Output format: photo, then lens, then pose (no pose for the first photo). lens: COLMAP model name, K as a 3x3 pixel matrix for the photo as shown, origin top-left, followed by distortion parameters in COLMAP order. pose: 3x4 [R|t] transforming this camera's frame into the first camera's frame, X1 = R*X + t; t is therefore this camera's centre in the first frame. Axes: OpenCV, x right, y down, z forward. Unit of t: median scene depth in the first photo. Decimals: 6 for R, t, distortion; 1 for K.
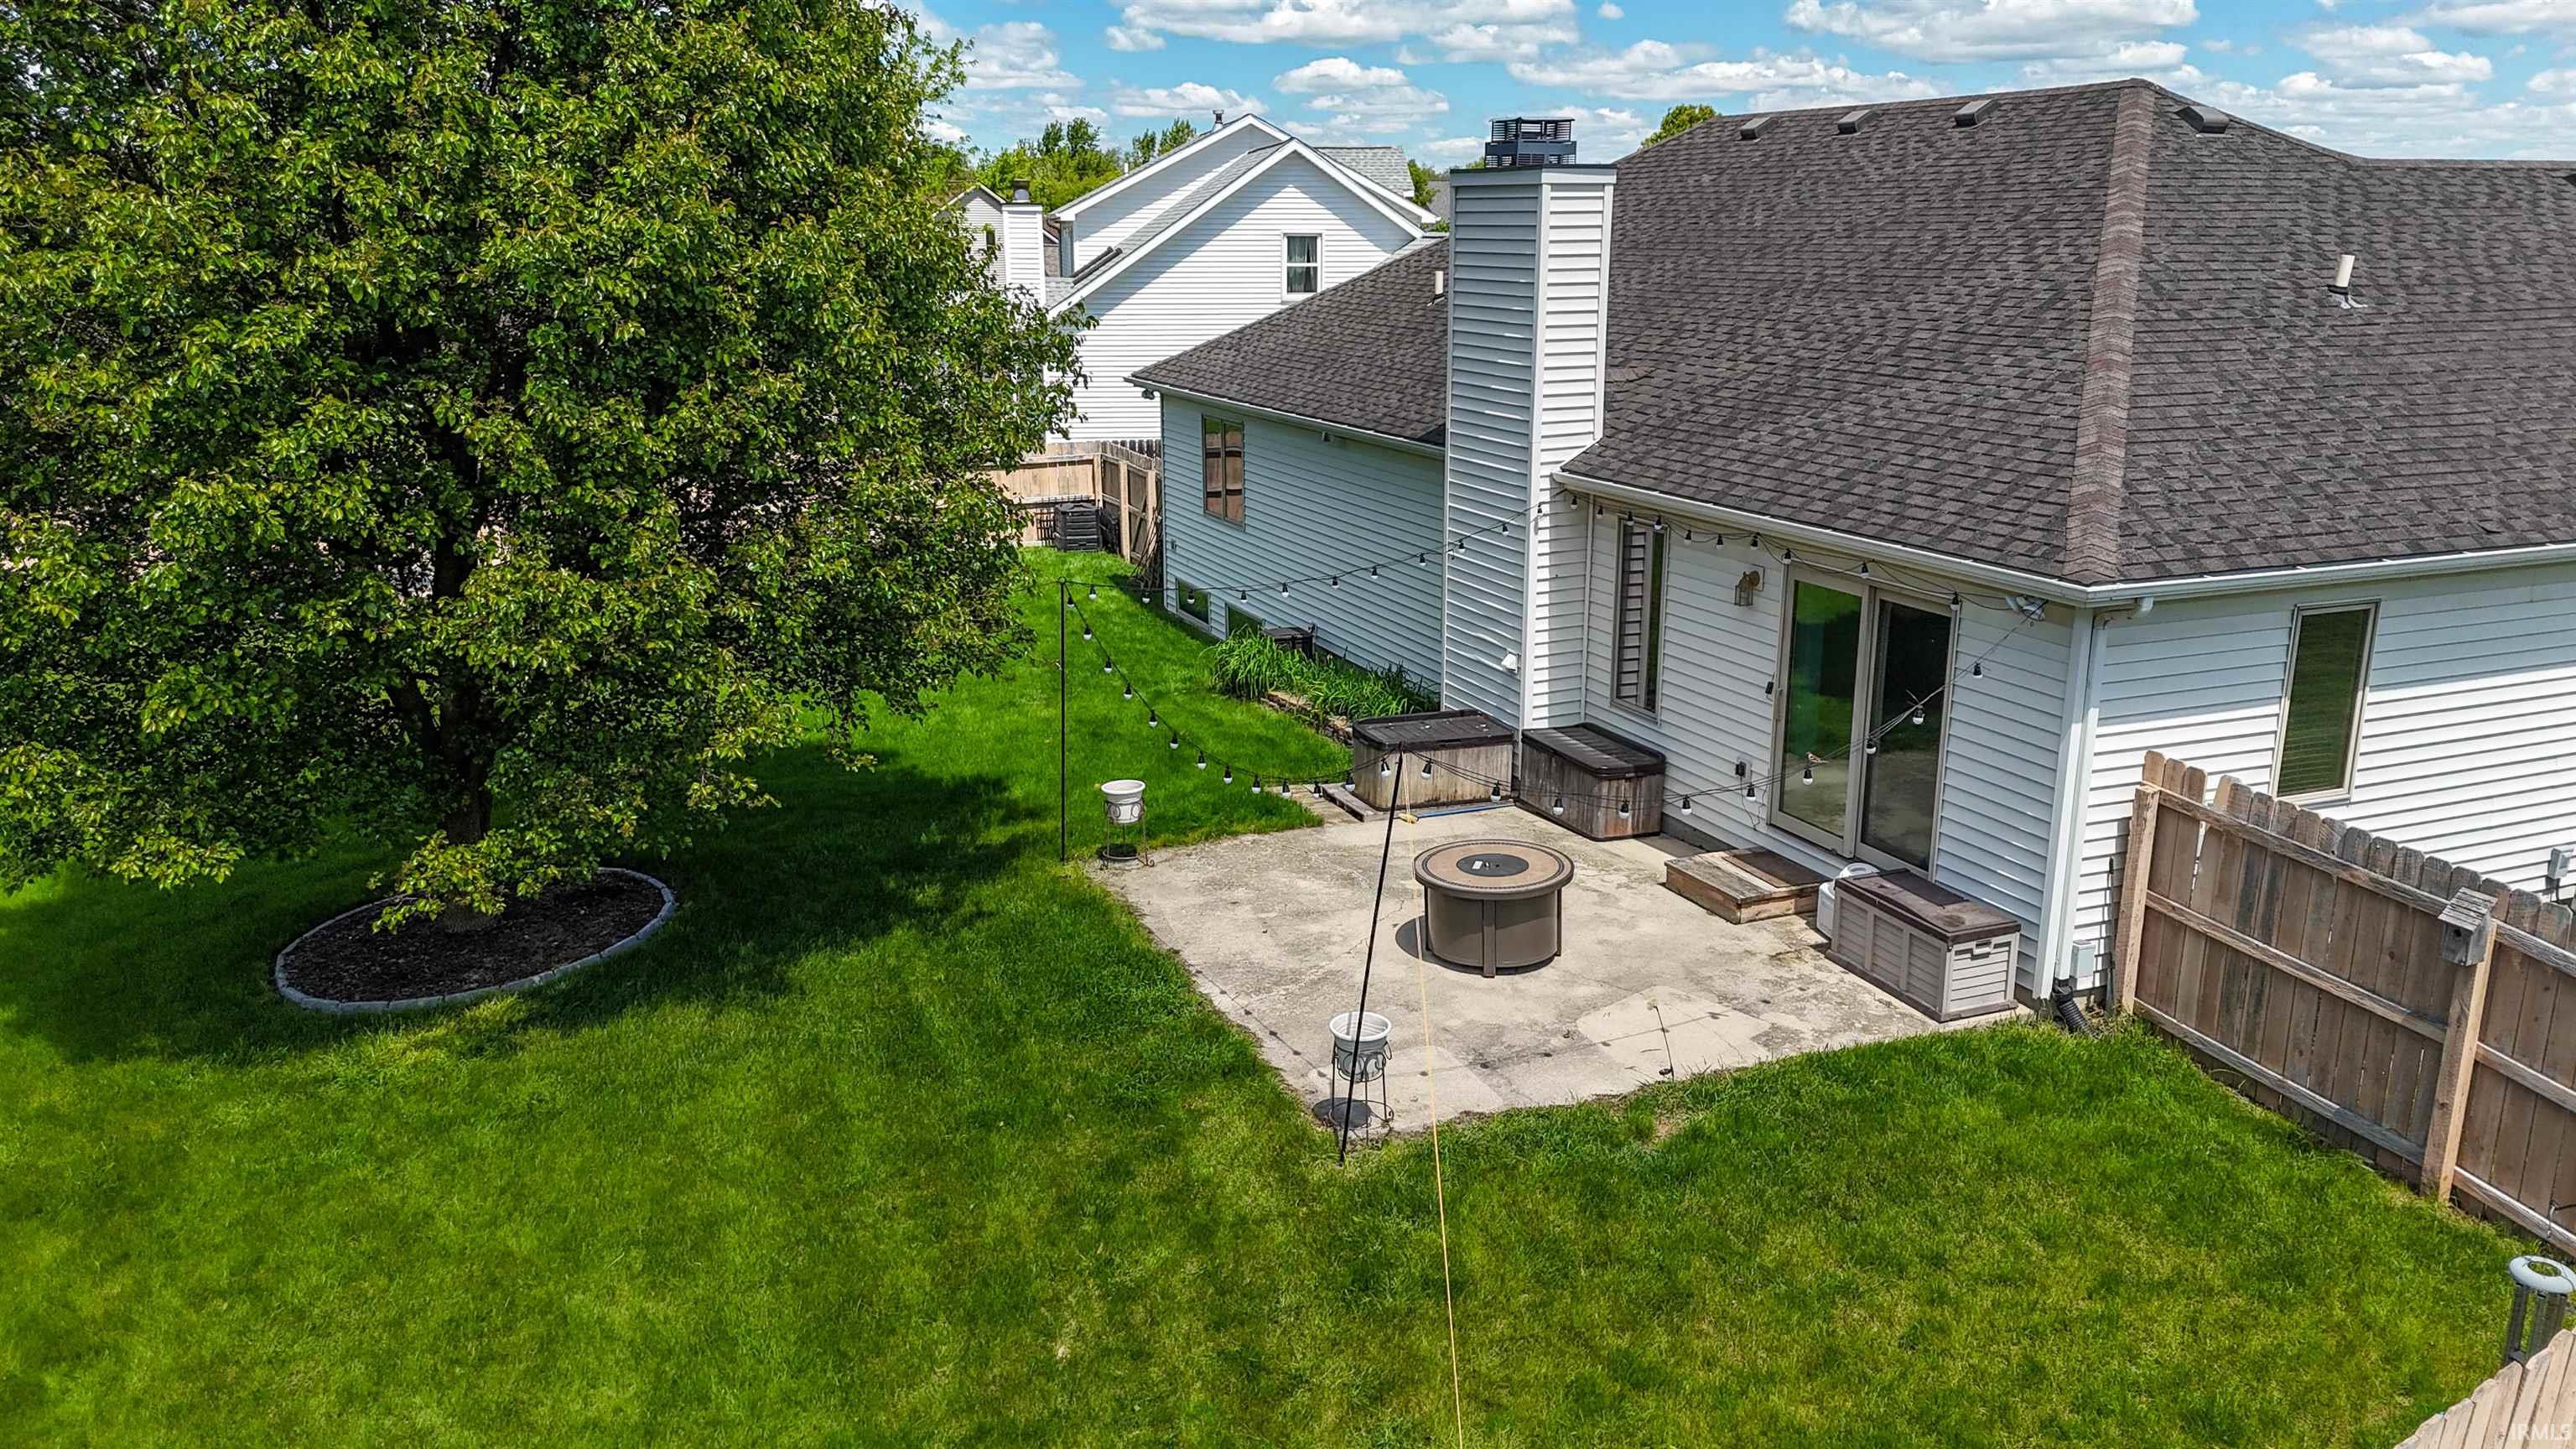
lens RADIAL K [[1852.0, 0, 1288.0], [0, 1852.0, 724.5], [0, 0, 1]] dist [0.070005, -0.086862]
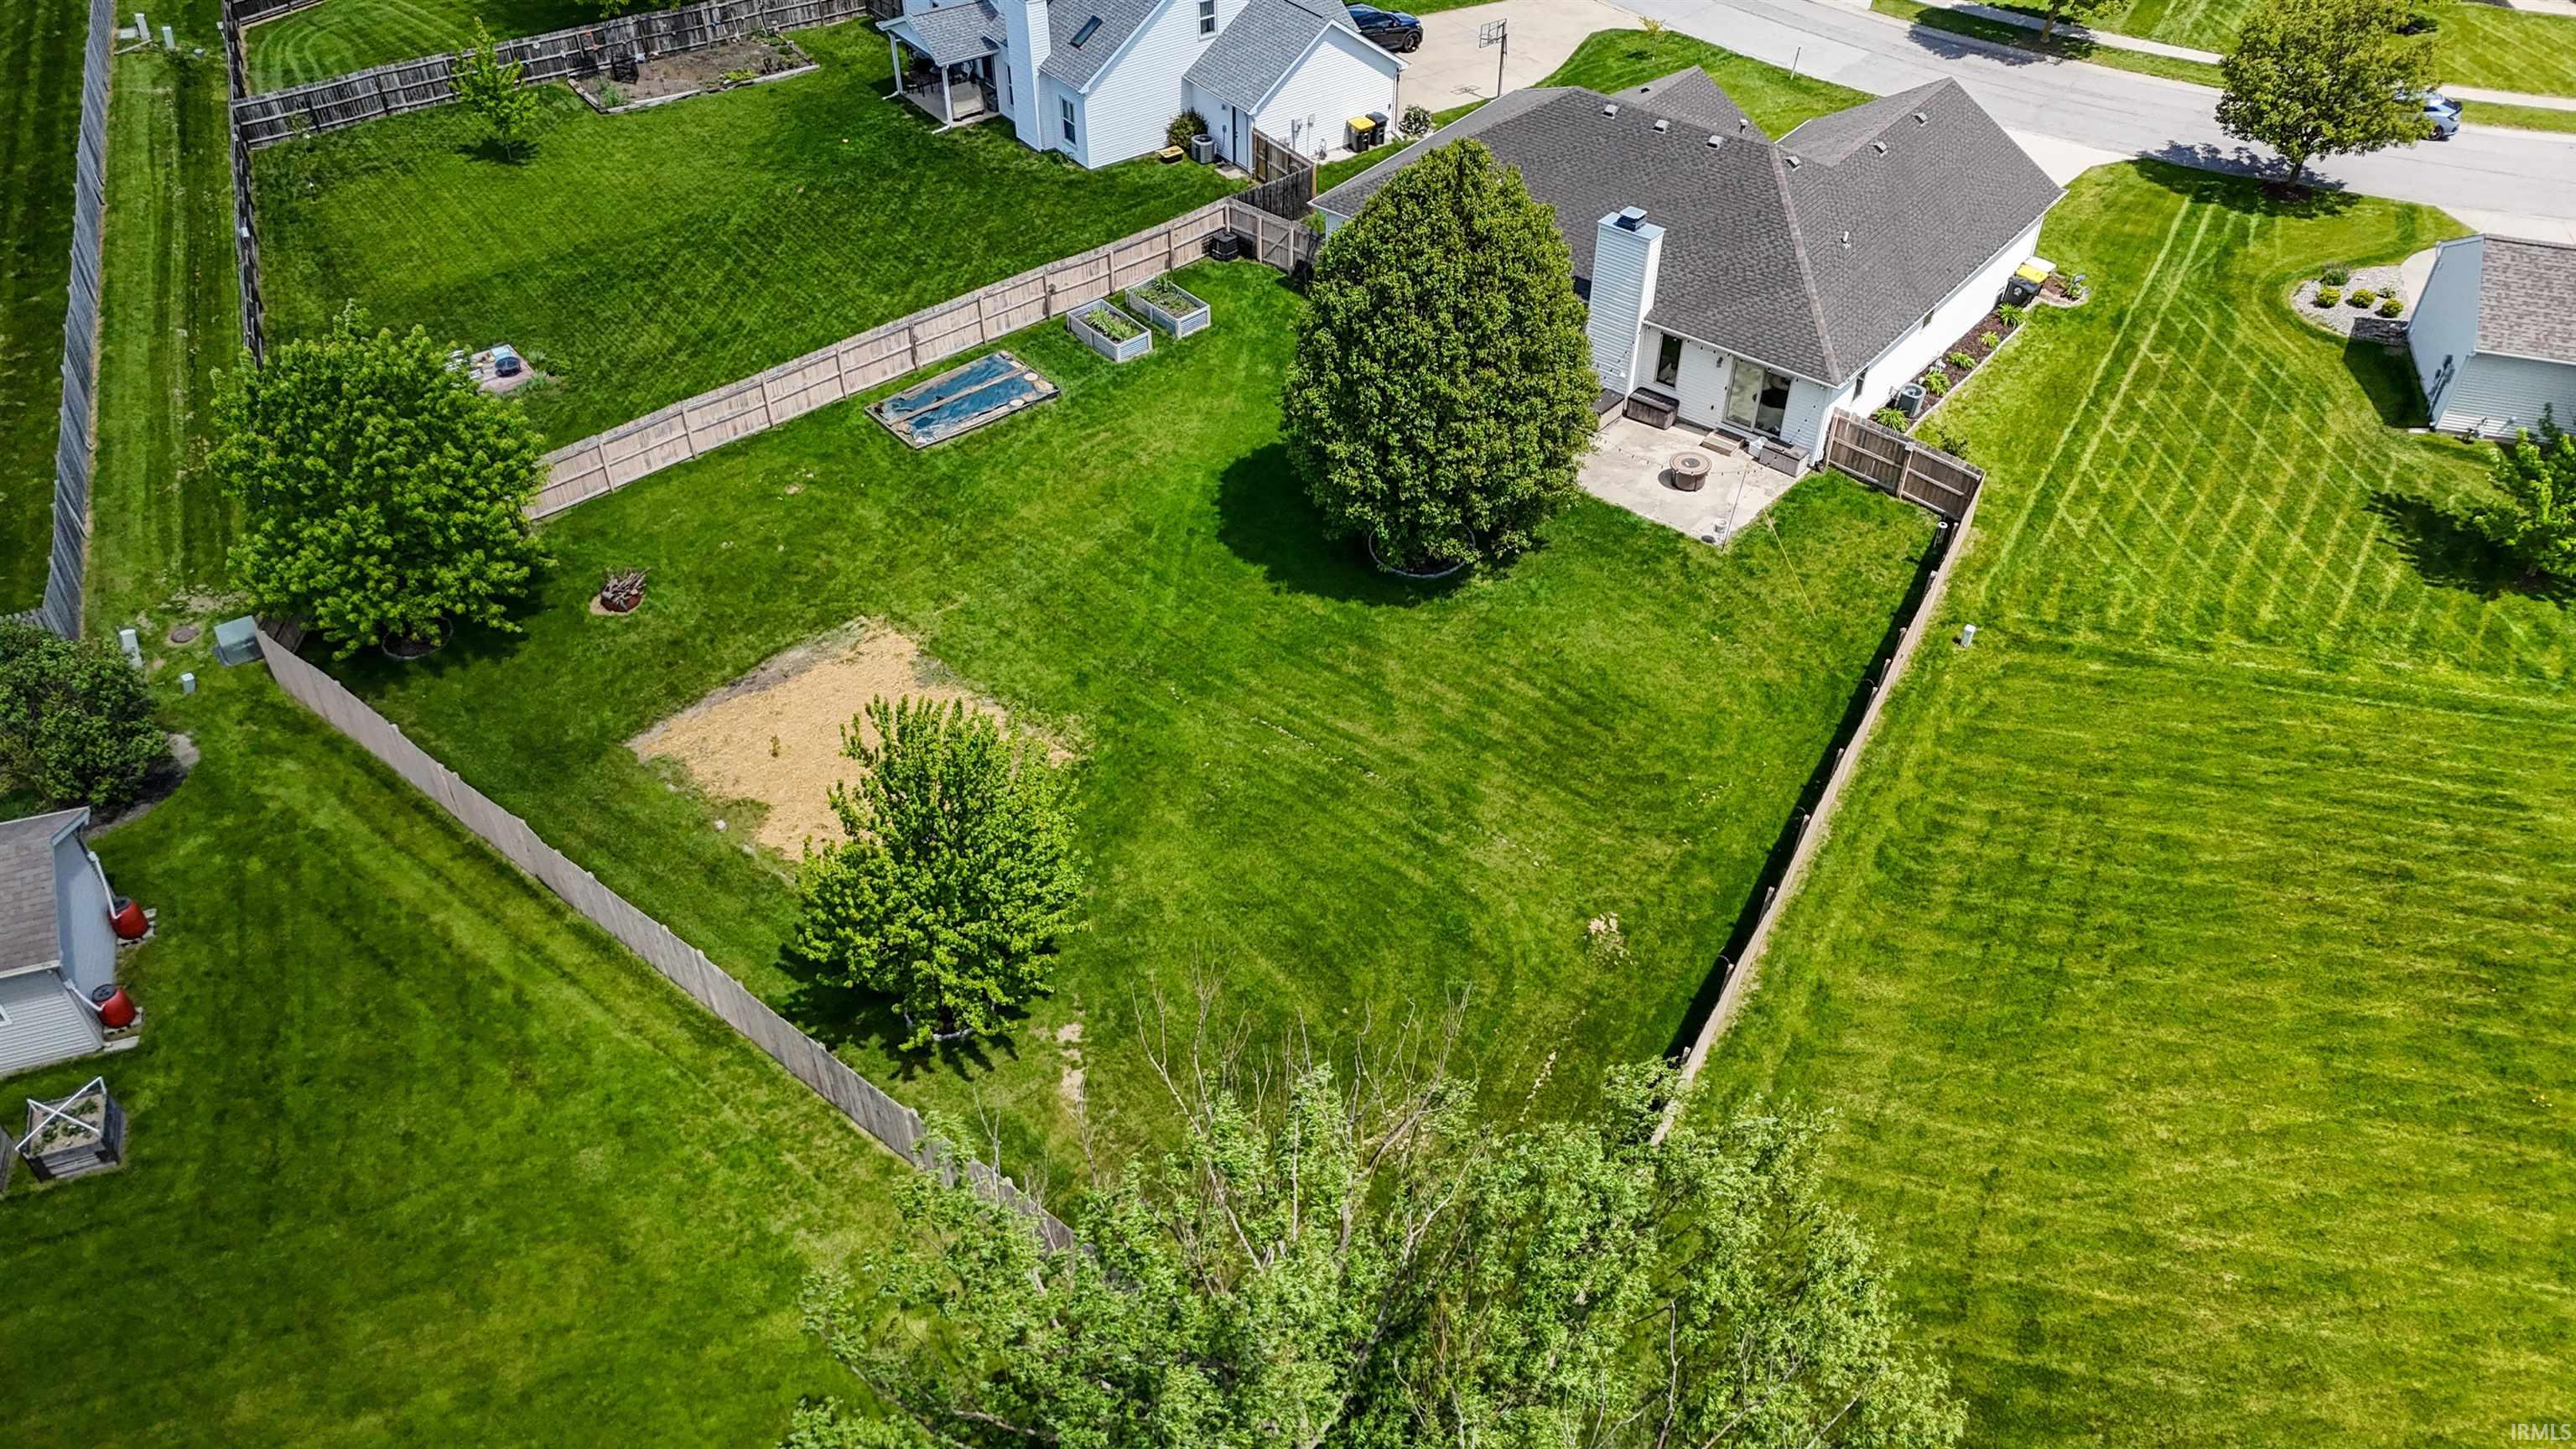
lens RADIAL K [[1852.0, 0, 1288.0], [0, 1852.0, 724.5], [0, 0, 1]] dist [0.070005, -0.086862]
pose [[0.875703, -0.311370, 0.369044, -2.242838], [0.117289, 0.878583, 0.462964, -1.350056], [-0.468389, -0.362134, 0.805898, -1.950023]]
